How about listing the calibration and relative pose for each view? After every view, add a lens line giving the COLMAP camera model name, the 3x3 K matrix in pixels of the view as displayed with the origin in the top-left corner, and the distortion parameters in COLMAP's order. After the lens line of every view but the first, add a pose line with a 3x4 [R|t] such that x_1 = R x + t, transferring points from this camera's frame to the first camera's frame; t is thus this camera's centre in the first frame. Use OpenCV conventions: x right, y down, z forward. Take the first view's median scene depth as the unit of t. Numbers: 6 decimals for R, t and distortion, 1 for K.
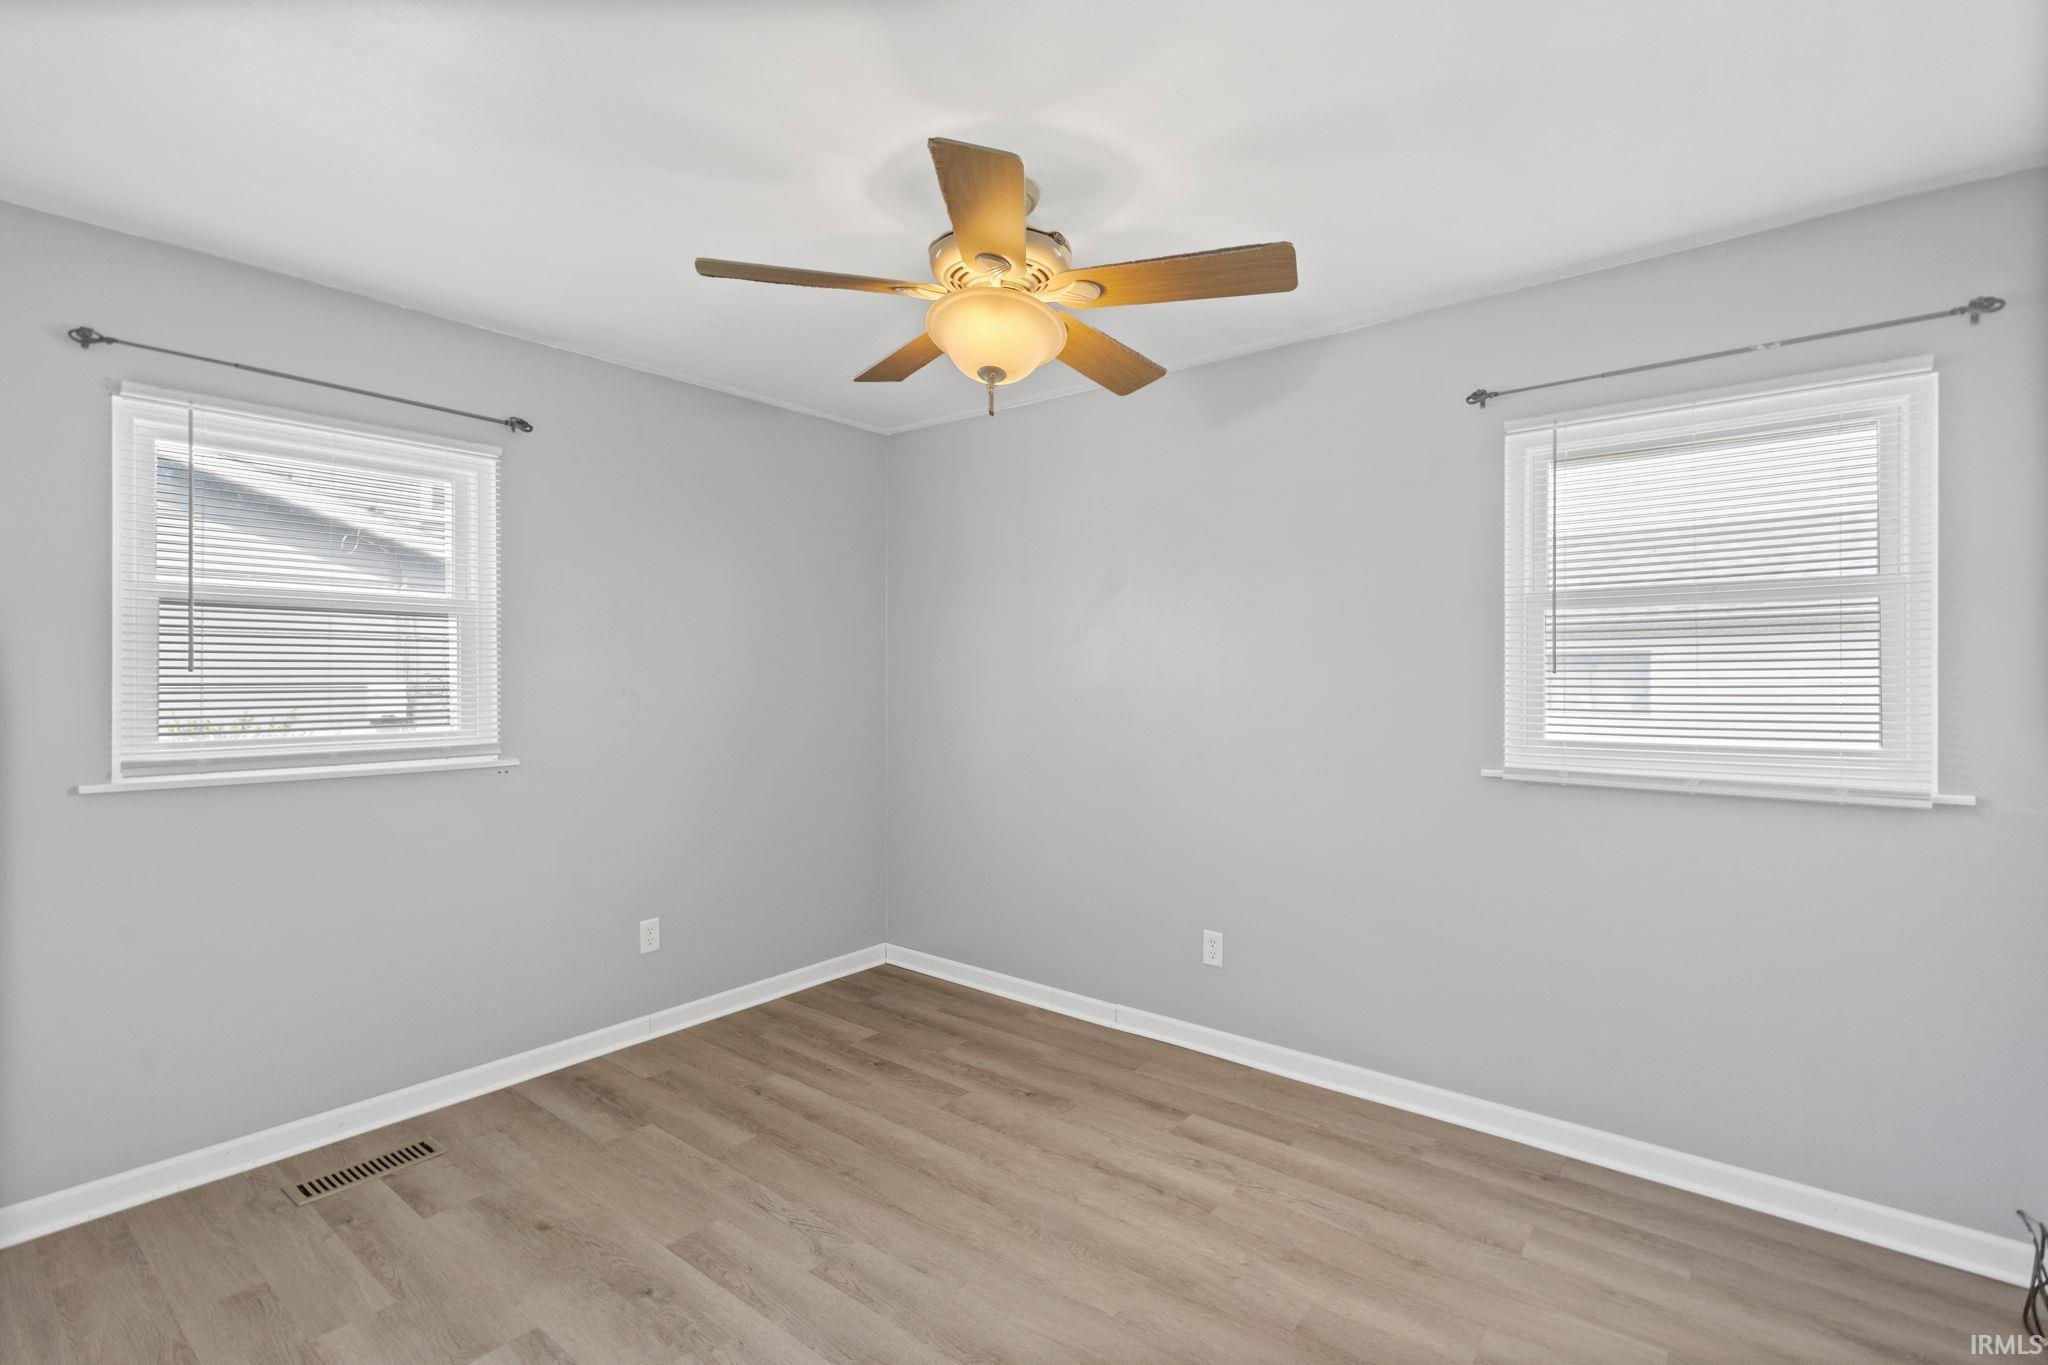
lens RADIAL K [[948.5, 0, 1026.9], [0, 948.5, 685.7], [0, 0, 1]] dist [-0.029098, -0.001812]
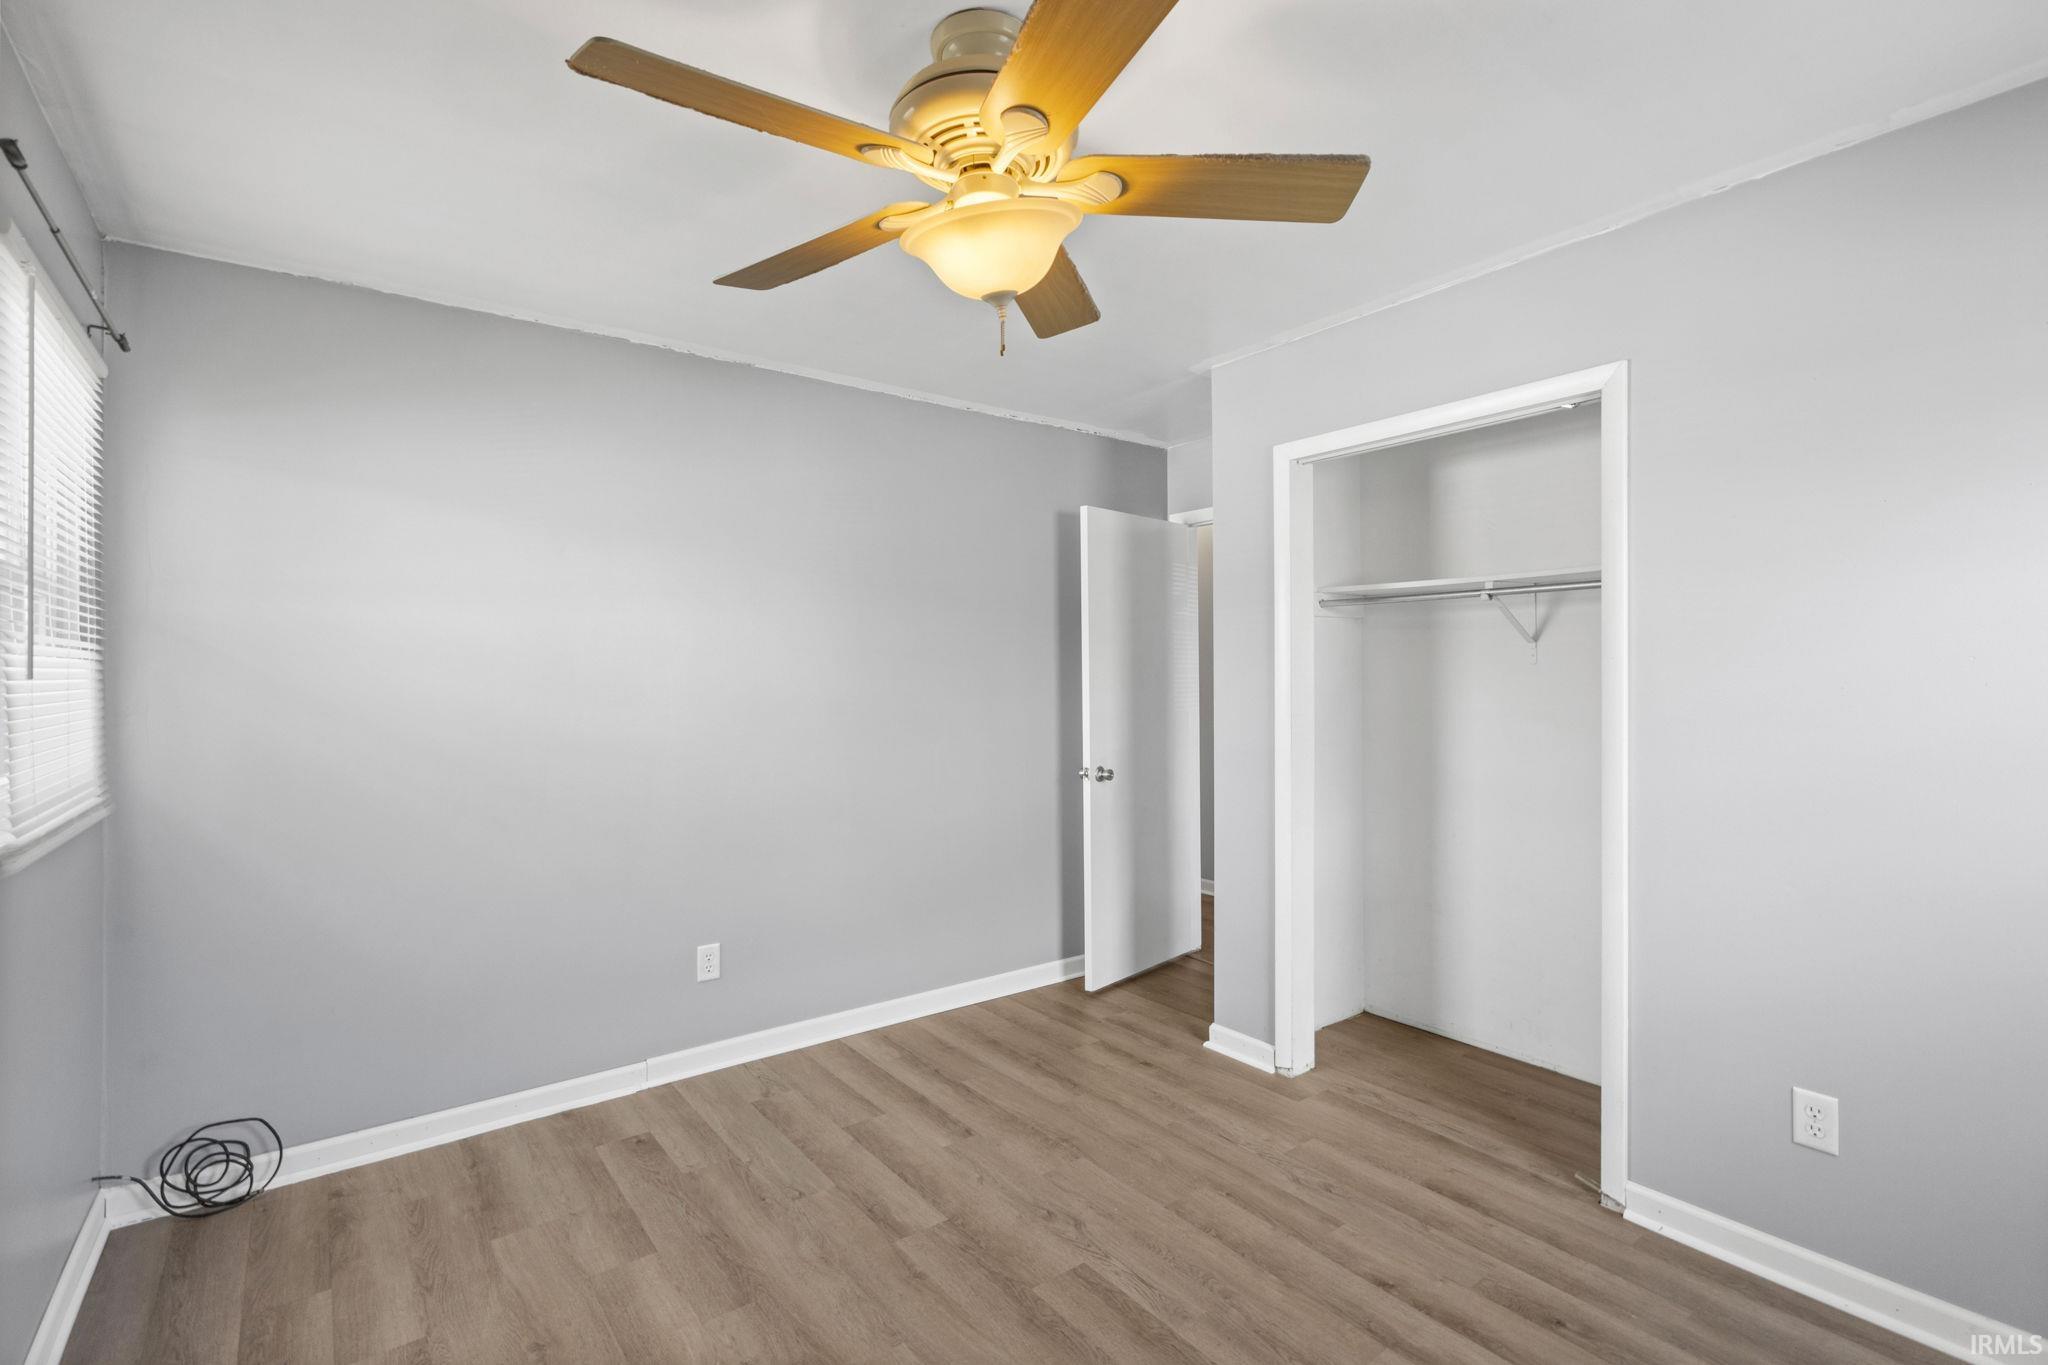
lens RADIAL K [[948.5, 0, 1027.3], [0, 948.5, 675.6], [0, 0, 1]] dist [-0.029098, -0.001812]
pose [[-0.975074, 0.004922, 0.221825, -0.236982], [0.006280, 0.999966, 0.005419, -0.016315], [-0.221791, 0.006677, -0.975071, 1.824415]]
